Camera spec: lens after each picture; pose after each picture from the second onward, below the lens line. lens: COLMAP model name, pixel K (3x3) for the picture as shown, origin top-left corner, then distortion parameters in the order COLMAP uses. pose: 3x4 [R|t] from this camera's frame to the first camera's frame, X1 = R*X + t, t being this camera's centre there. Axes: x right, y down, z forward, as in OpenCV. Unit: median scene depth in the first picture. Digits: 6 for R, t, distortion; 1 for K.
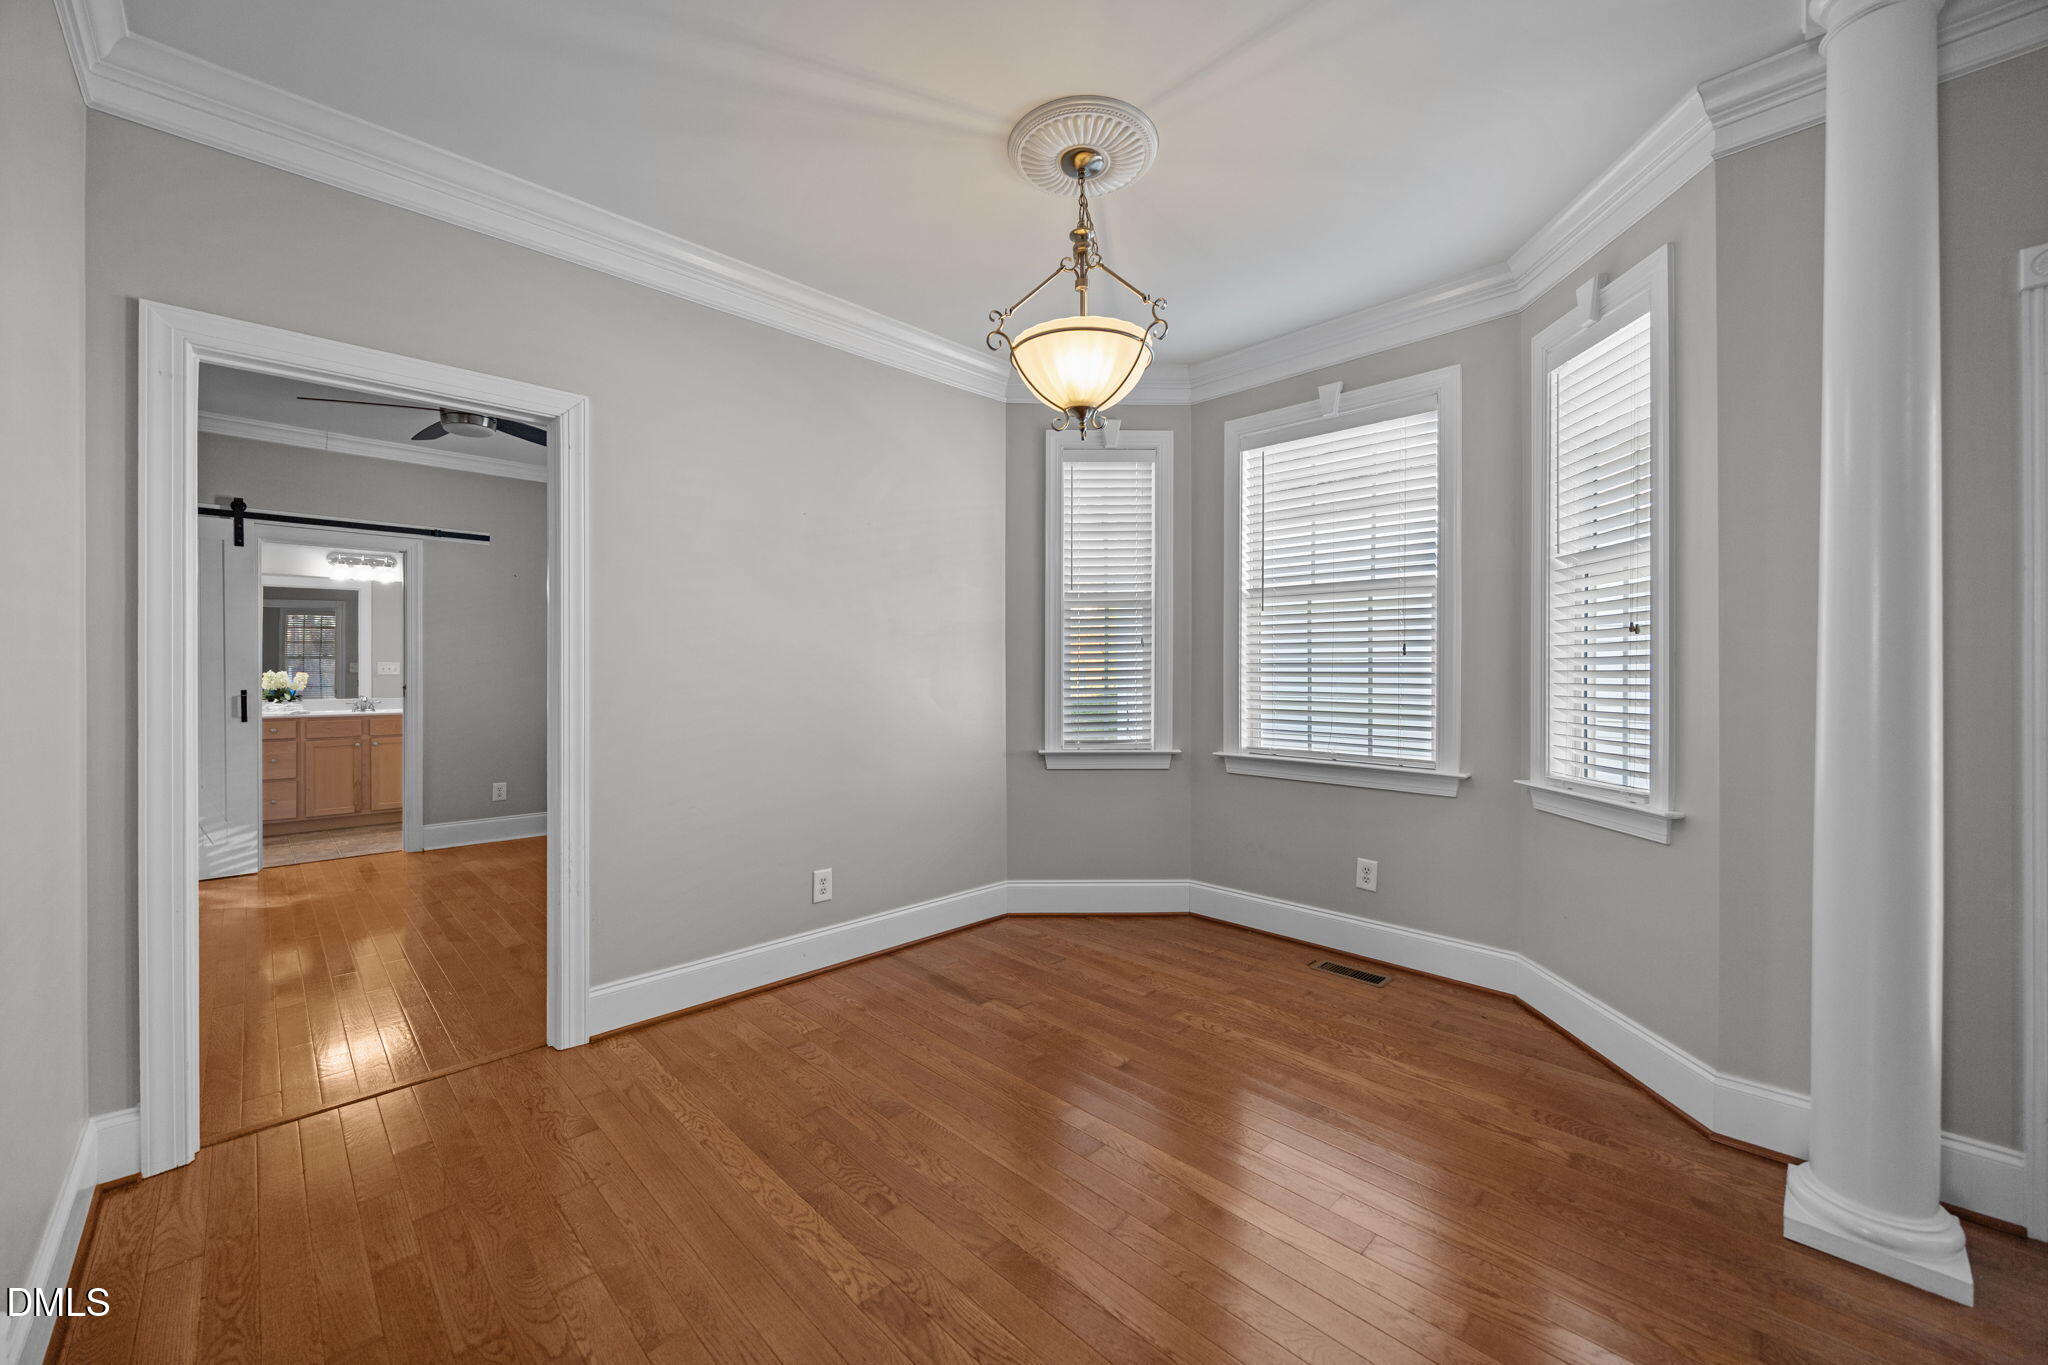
lens RADIAL K [[783.4, 0, 1026.0], [0, 783.4, 674.2], [0, 0, 1]] dist [-0.005918, 0.000286]
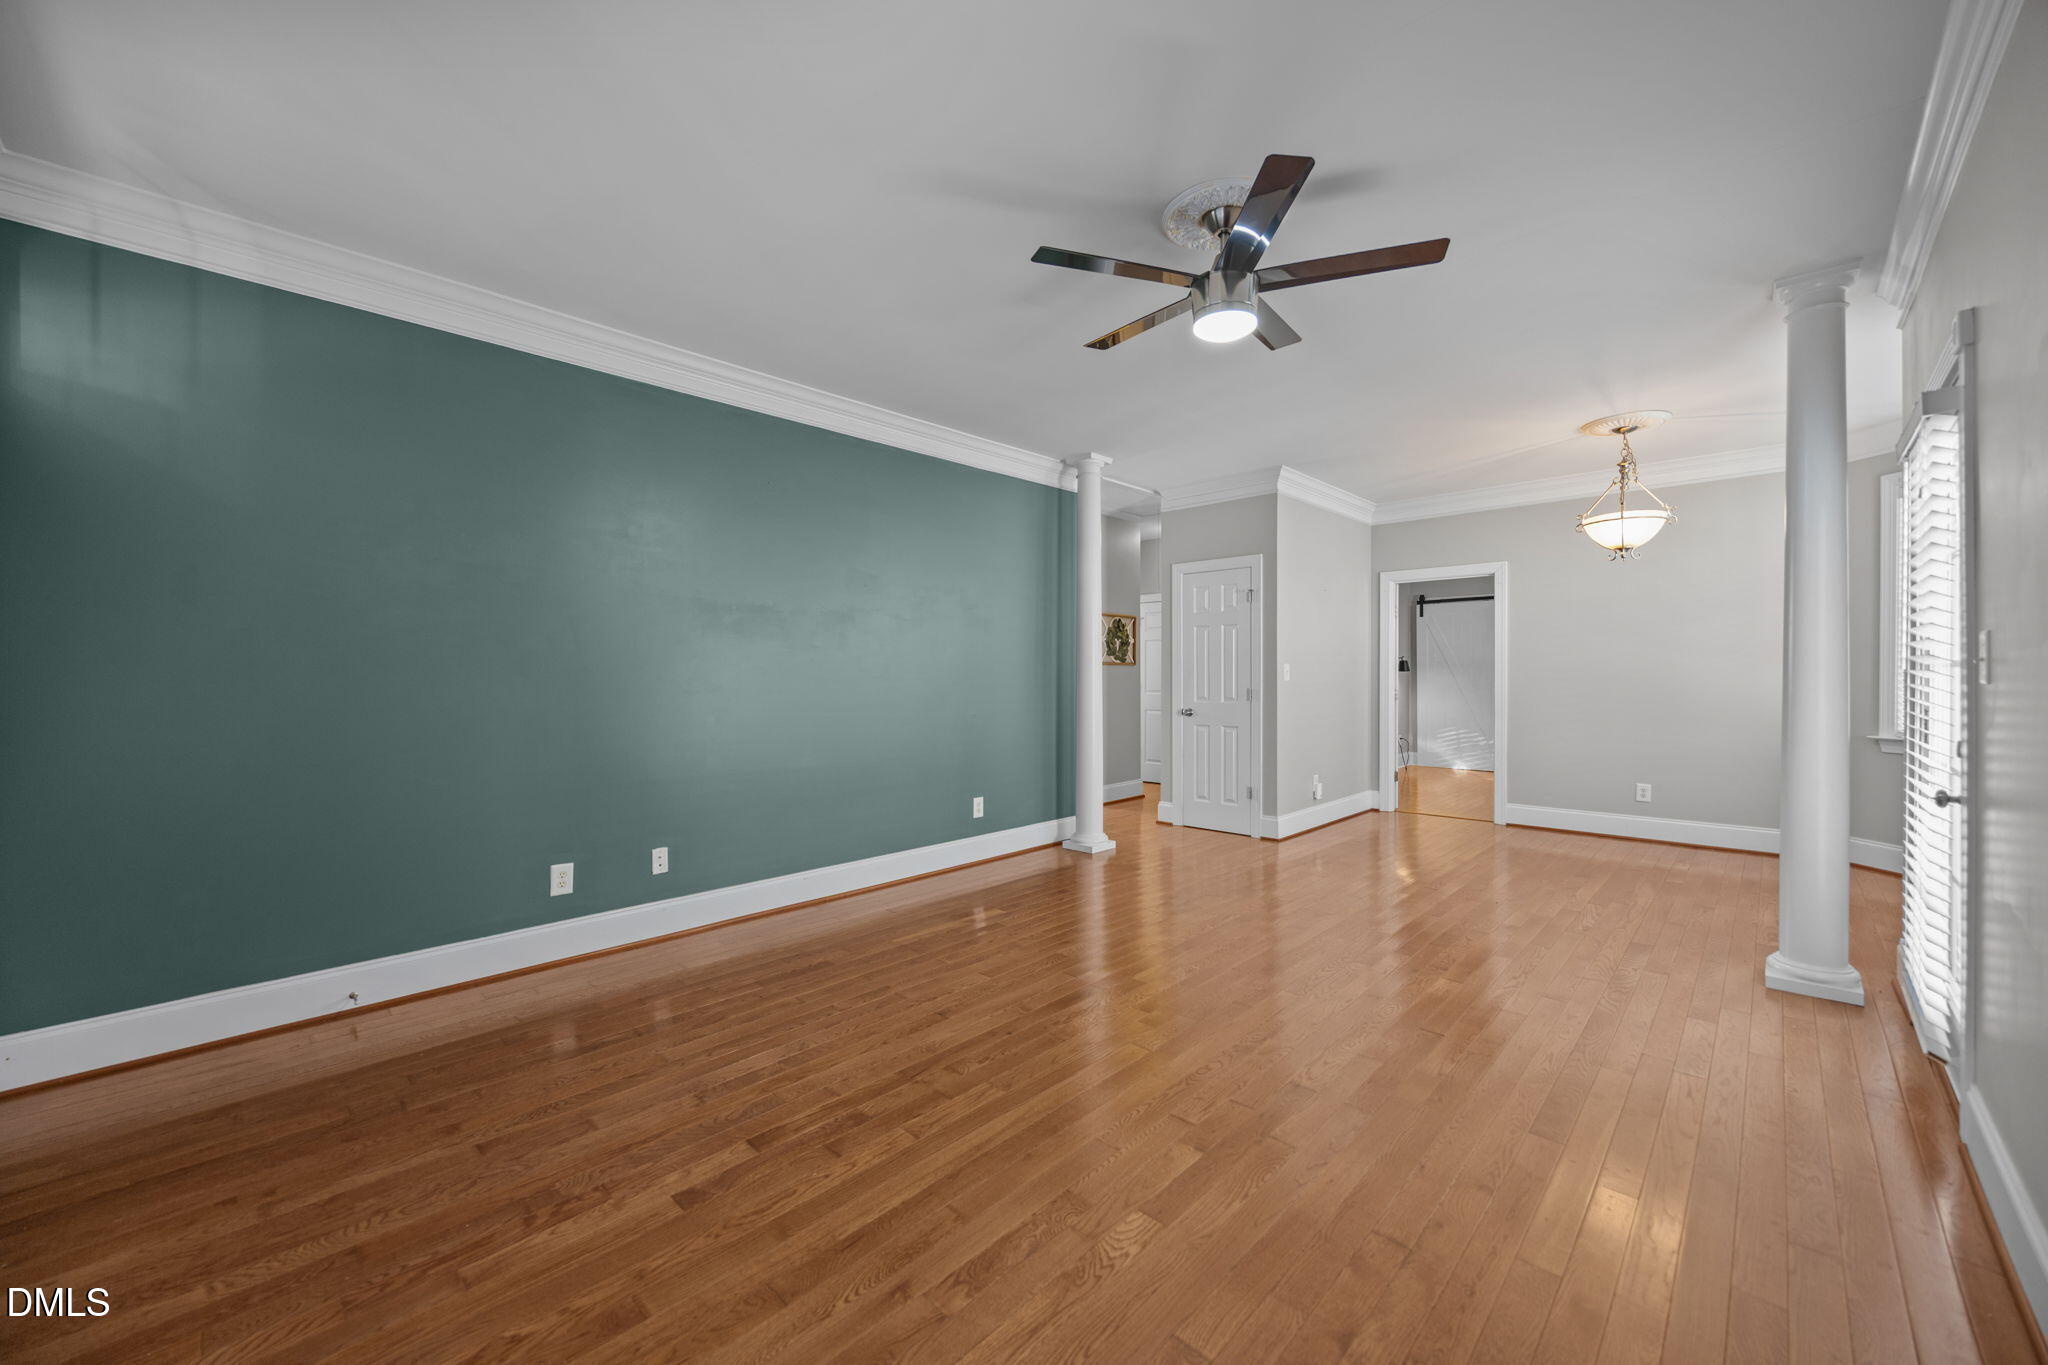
lens RADIAL K [[783.4, 0, 1016.9], [0, 783.4, 683.3], [0, 0, 1]] dist [-0.005918, 0.000286]
pose [[0.015292, 0.010695, -0.999826, 1.533382], [-0.001023, 0.999942, 0.010680, 0.001564], [0.999883, 0.000860, 0.015302, -0.469045]]
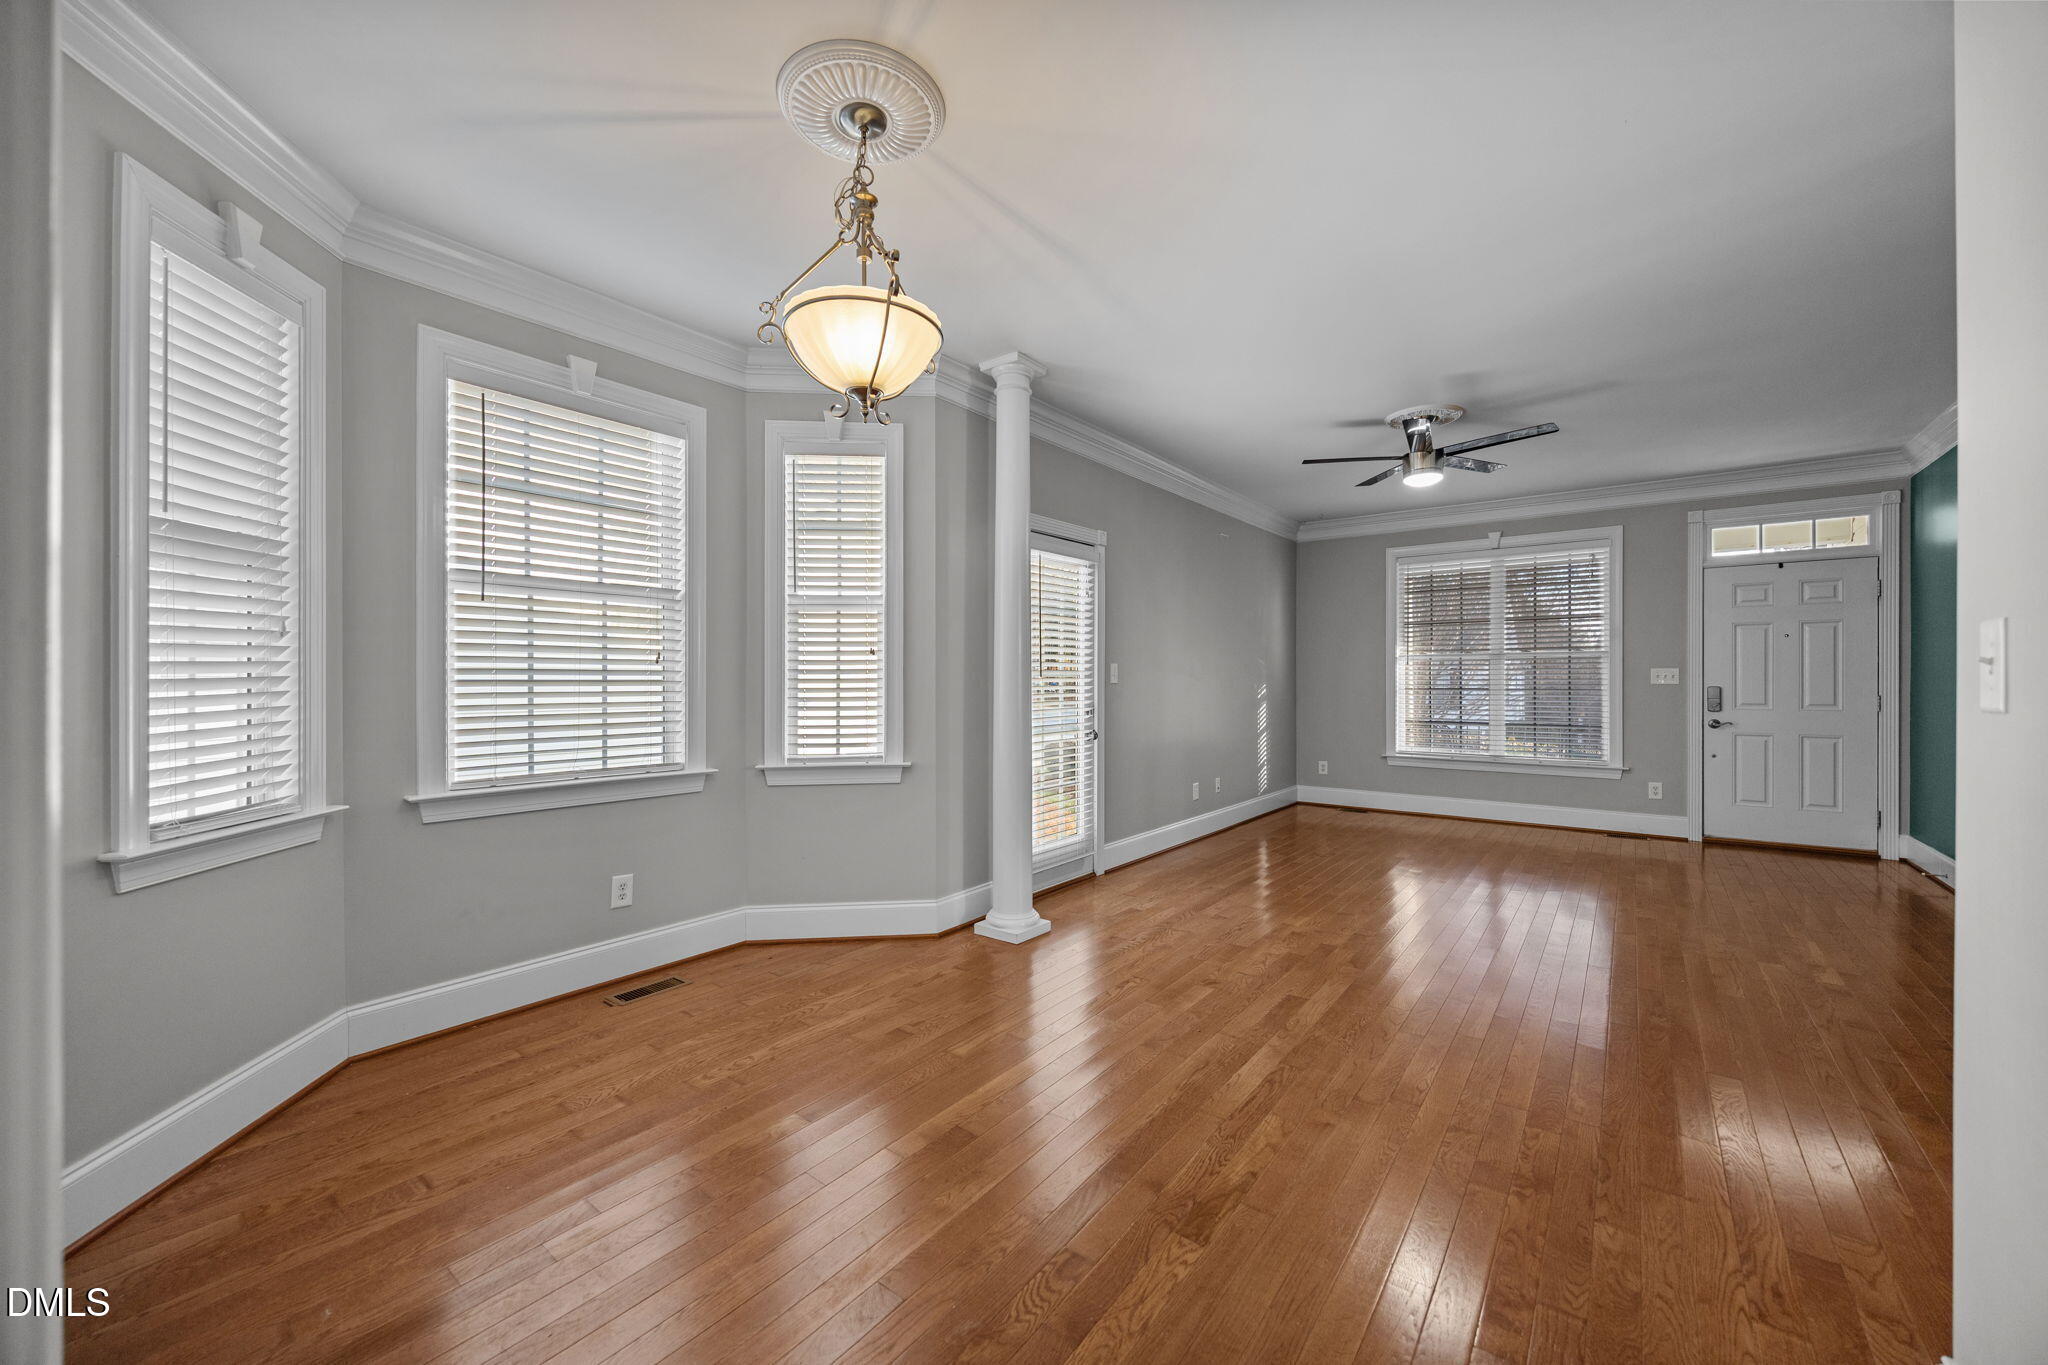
lens RADIAL K [[783.4, 0, 1028.2], [0, 783.4, 679.3], [0, 0, 1]] dist [-0.005918, 0.000286]
pose [[-0.131373, 0.001580, 0.991332, -0.615721], [0.005179, 0.999986, -0.000907, -0.000236], [-0.991319, 0.005015, -0.131380, 0.667529]]
